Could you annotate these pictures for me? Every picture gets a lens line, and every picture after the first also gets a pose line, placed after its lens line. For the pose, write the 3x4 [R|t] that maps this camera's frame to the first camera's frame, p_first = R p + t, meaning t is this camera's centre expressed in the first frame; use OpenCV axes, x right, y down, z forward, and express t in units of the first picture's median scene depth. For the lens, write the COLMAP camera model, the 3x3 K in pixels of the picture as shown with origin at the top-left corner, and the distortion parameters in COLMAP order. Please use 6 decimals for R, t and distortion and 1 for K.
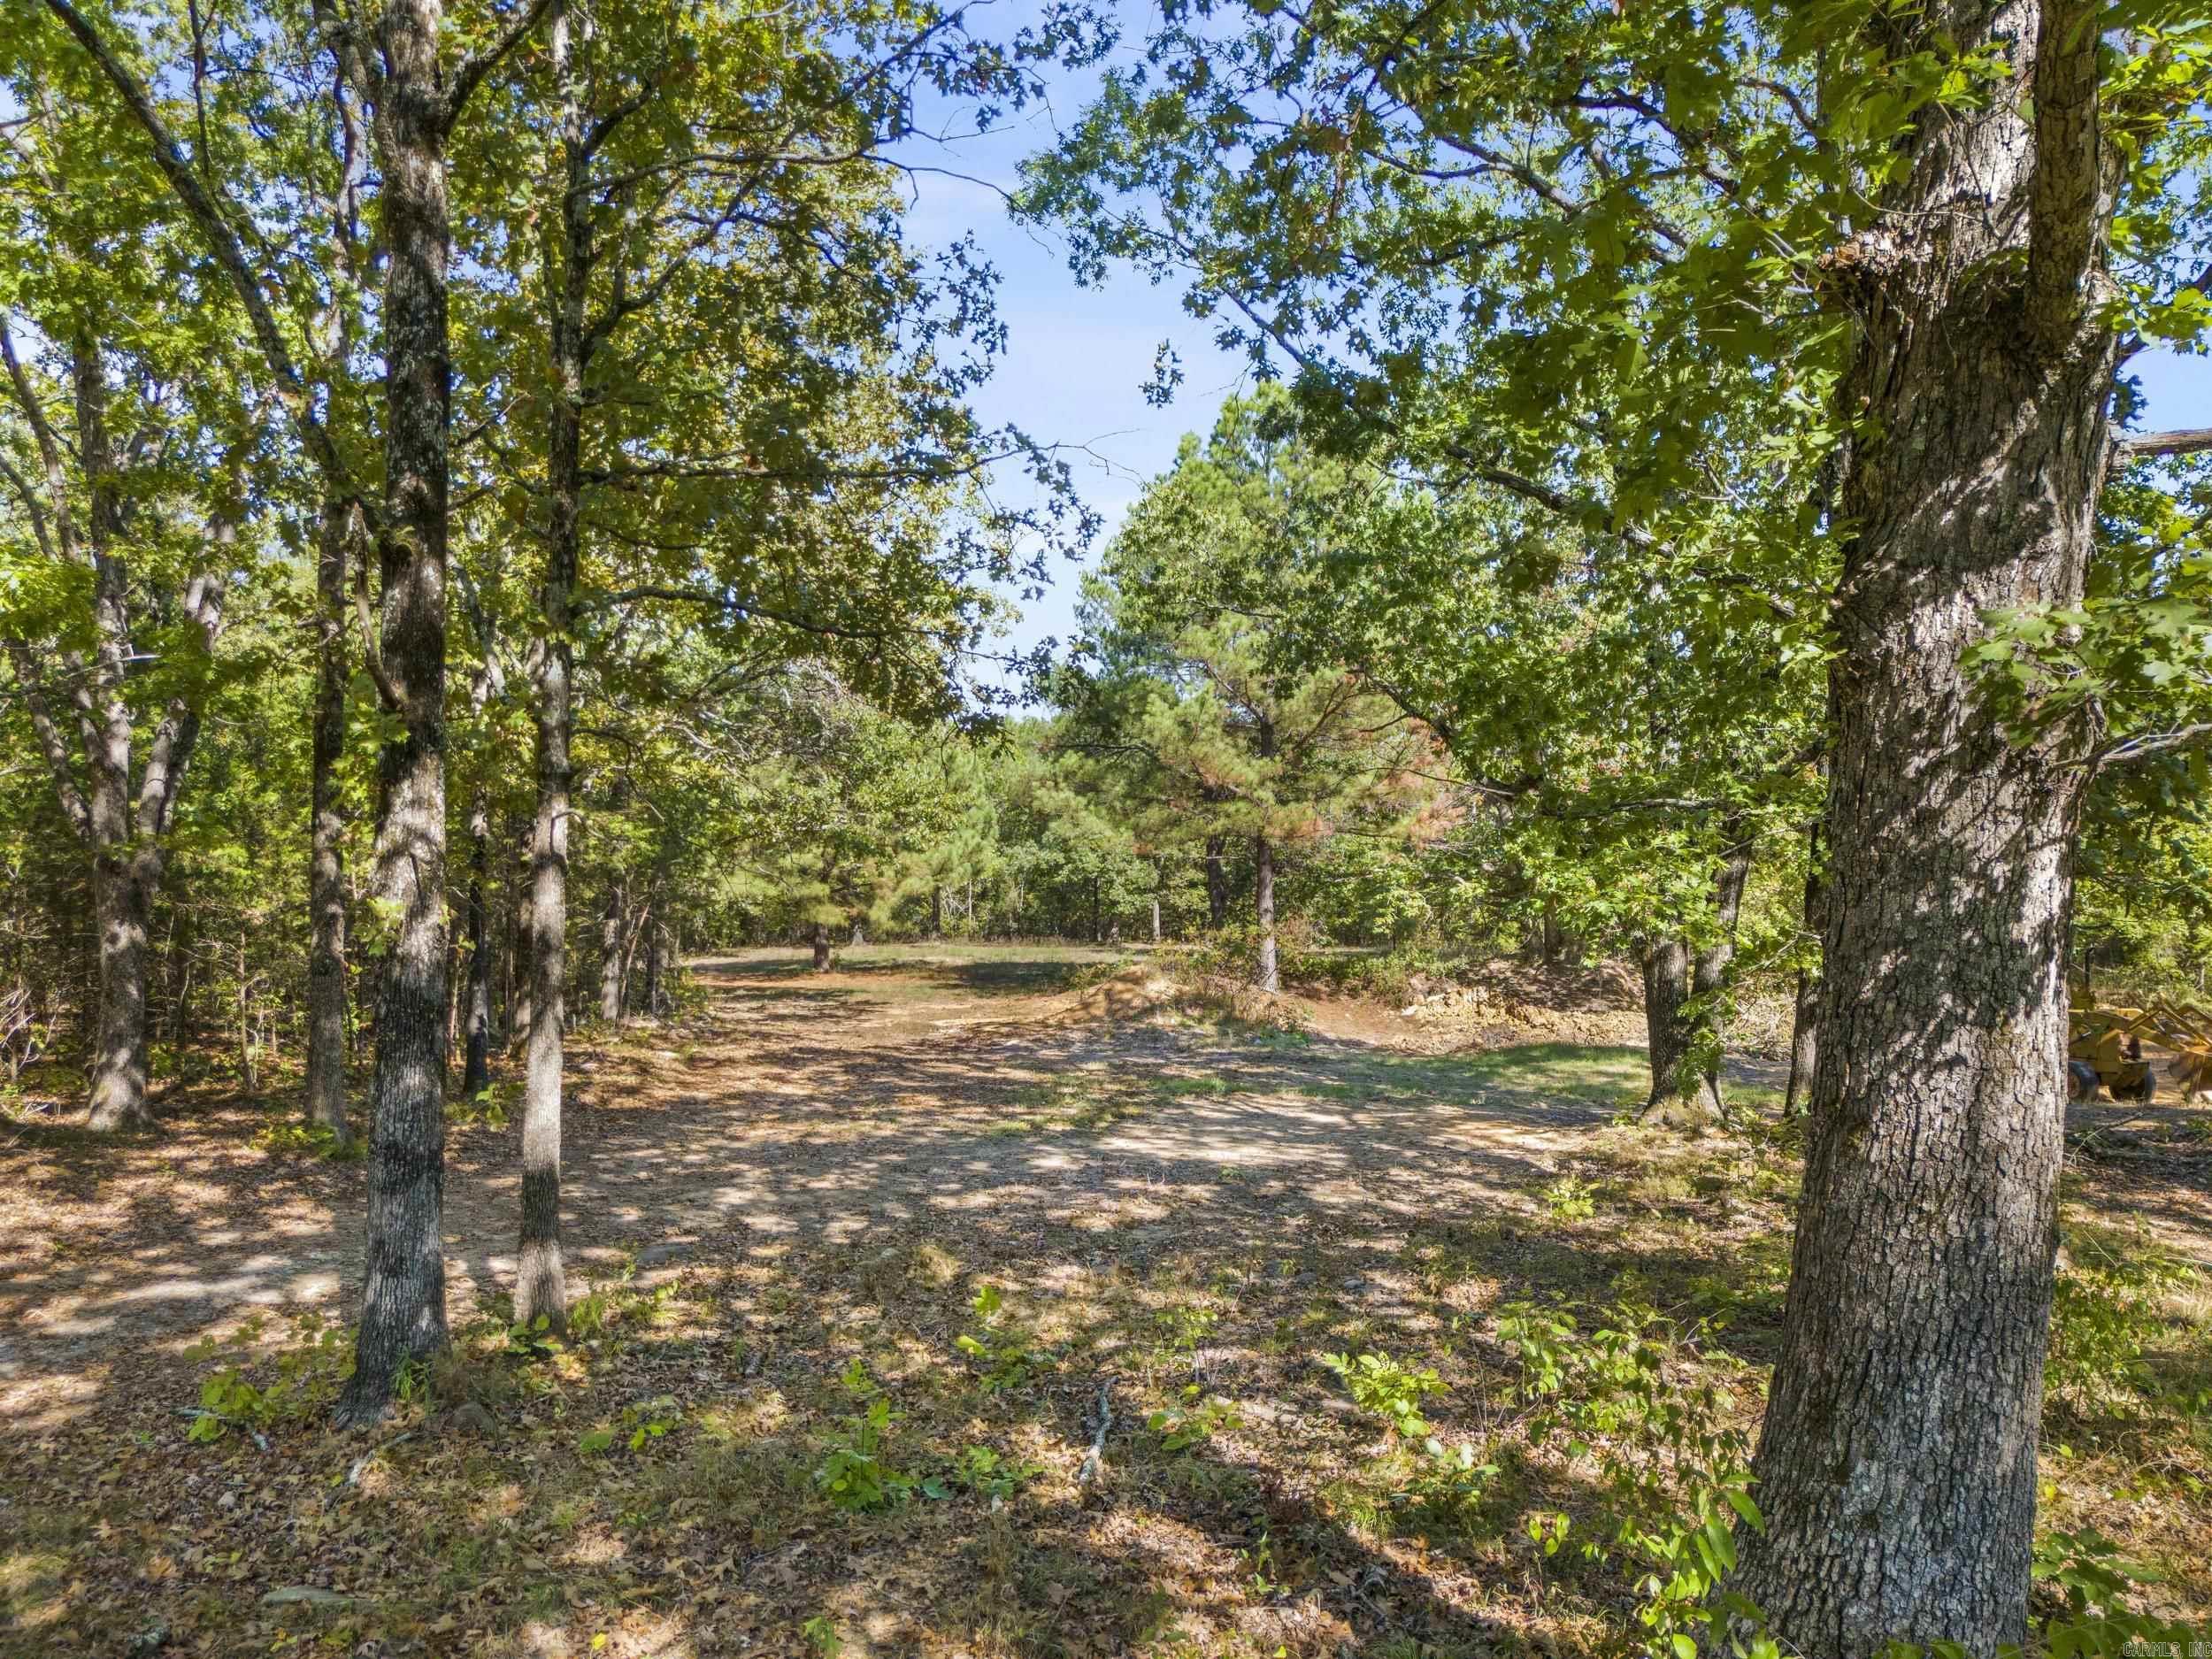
lens RADIAL K [[1561.6, 0, 1112.6], [0, 1561.6, 821.7], [0, 0, 1]] dist [0.071628, -0.056095]
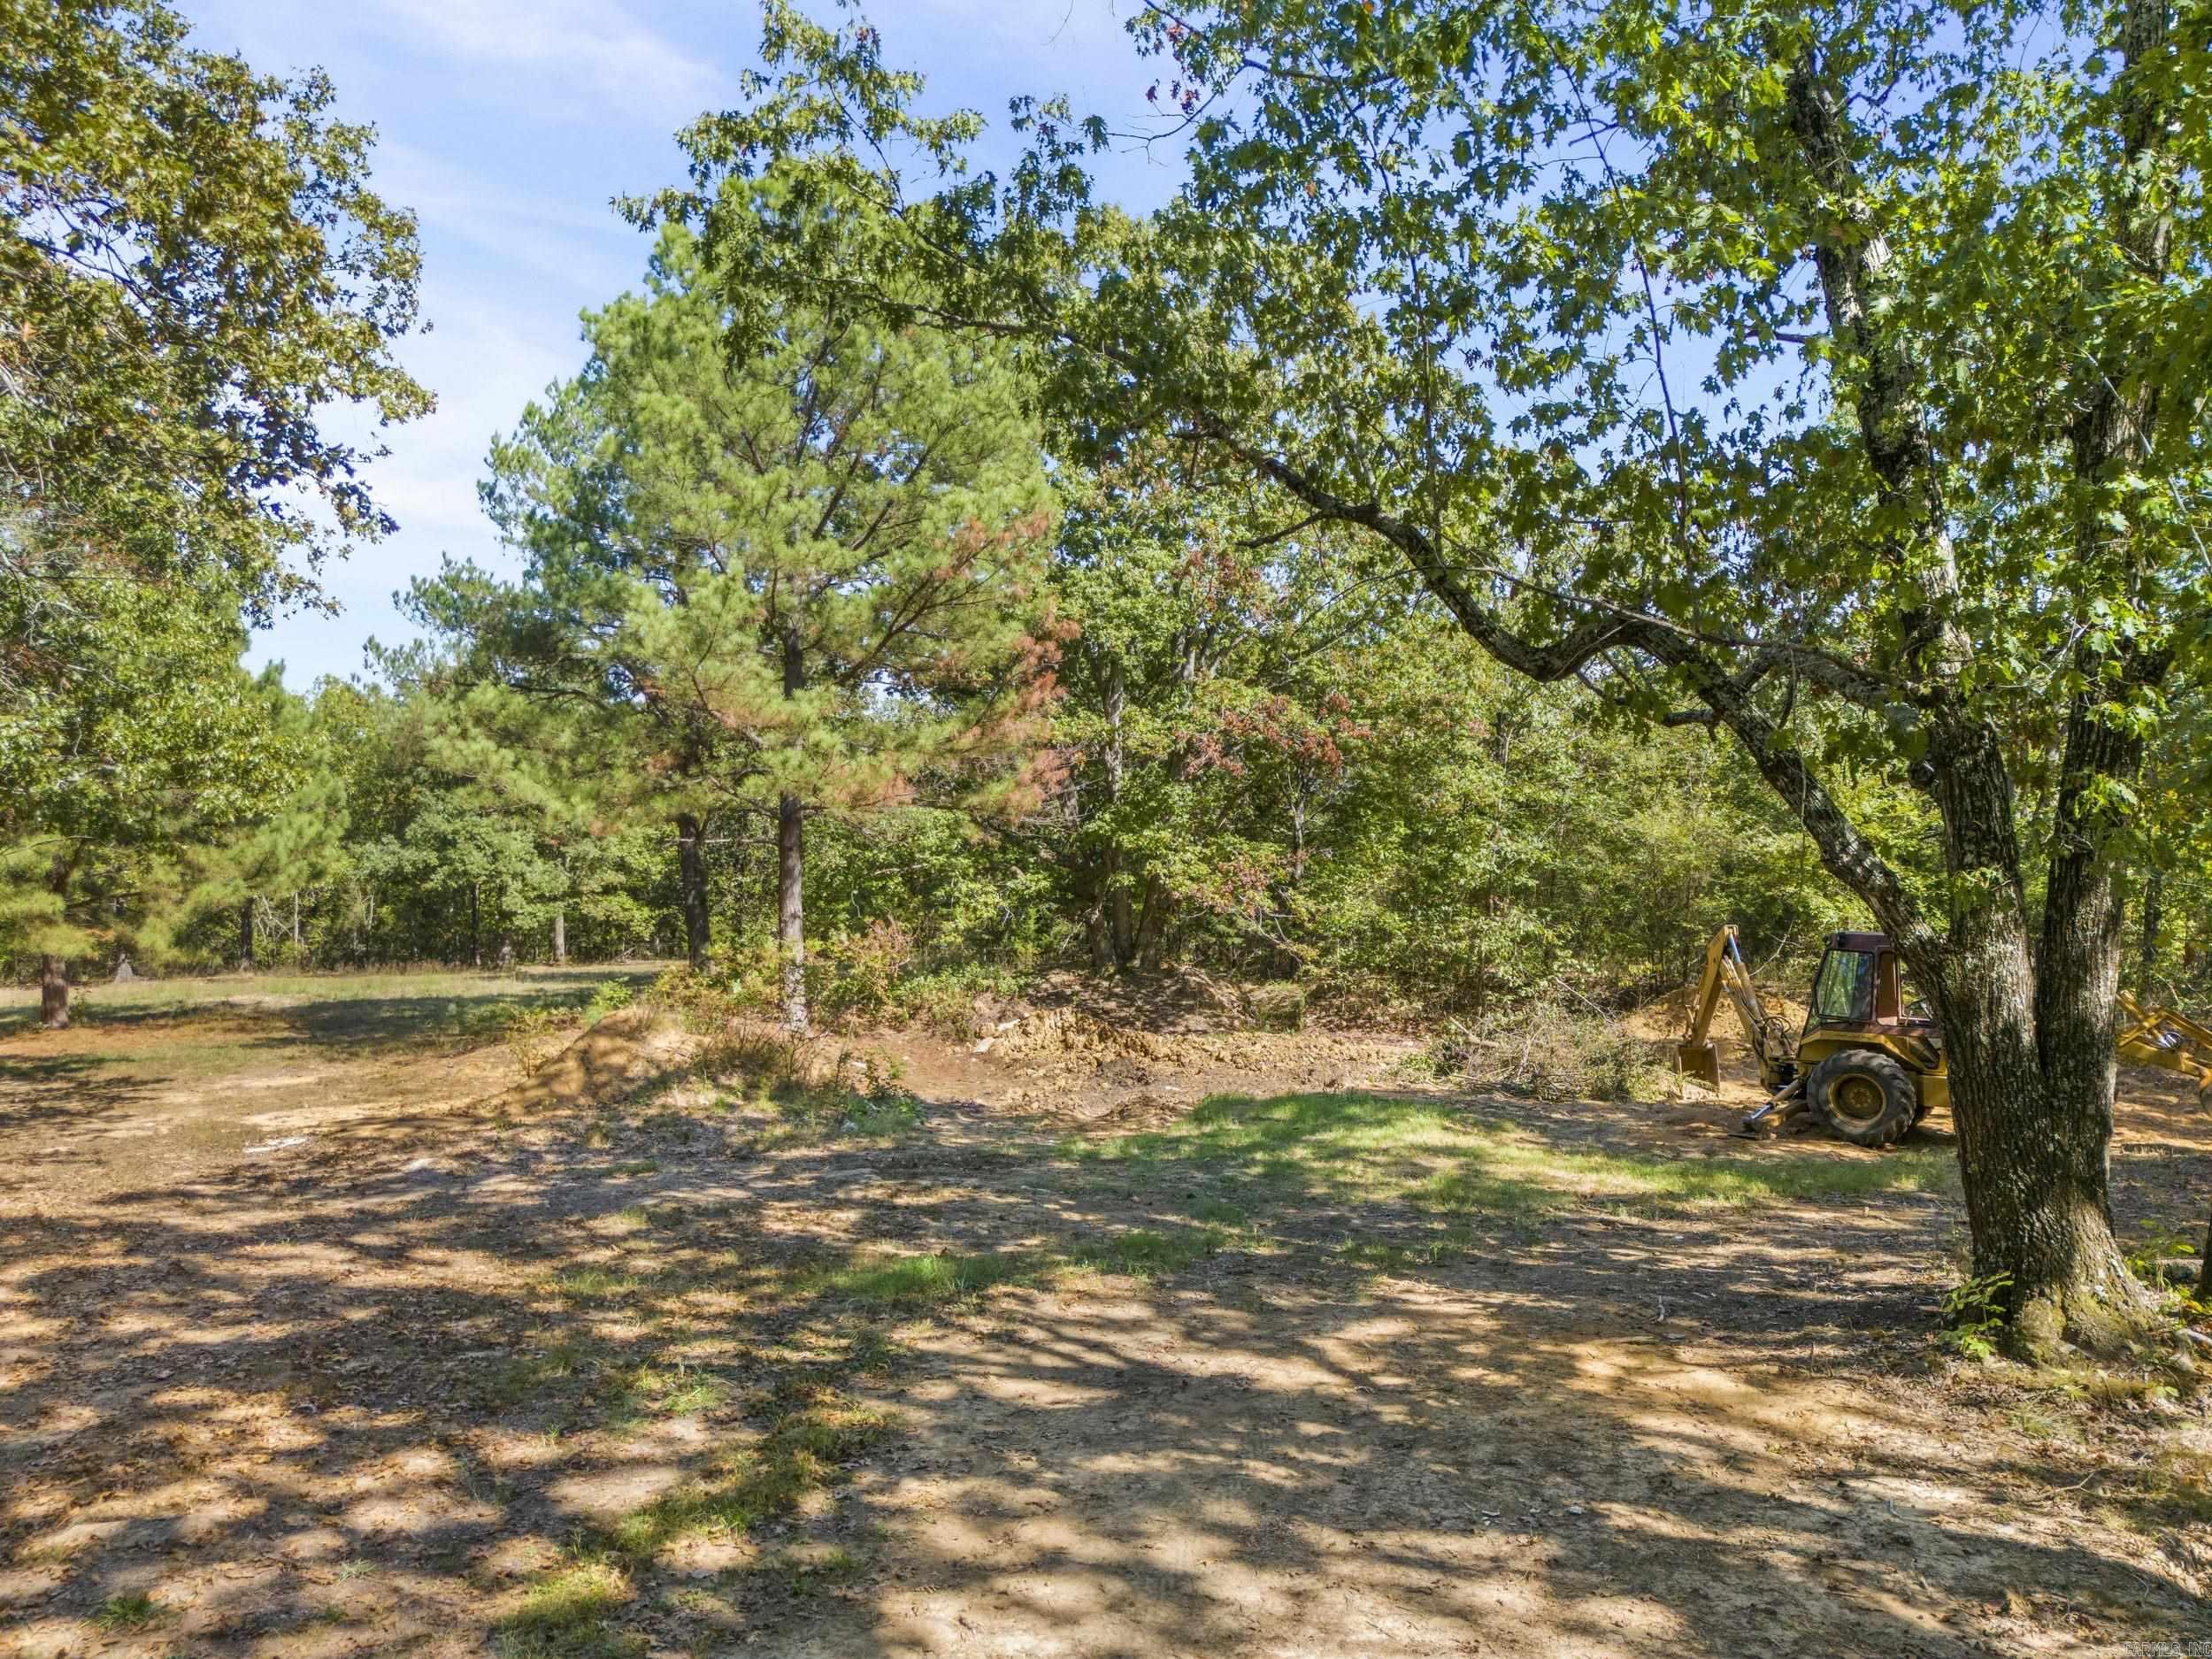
lens RADIAL K [[1526.8, 0, 1096.6], [0, 1526.8, 824.4], [0, 0, 1]] dist [0.013502, 0.003487]
pose [[0.922585, -0.002557, 0.385787, -0.029829], [0.004250, 0.999985, -0.003537, 0.014292], [-0.385772, 0.004903, 0.922581, 0.236227]]
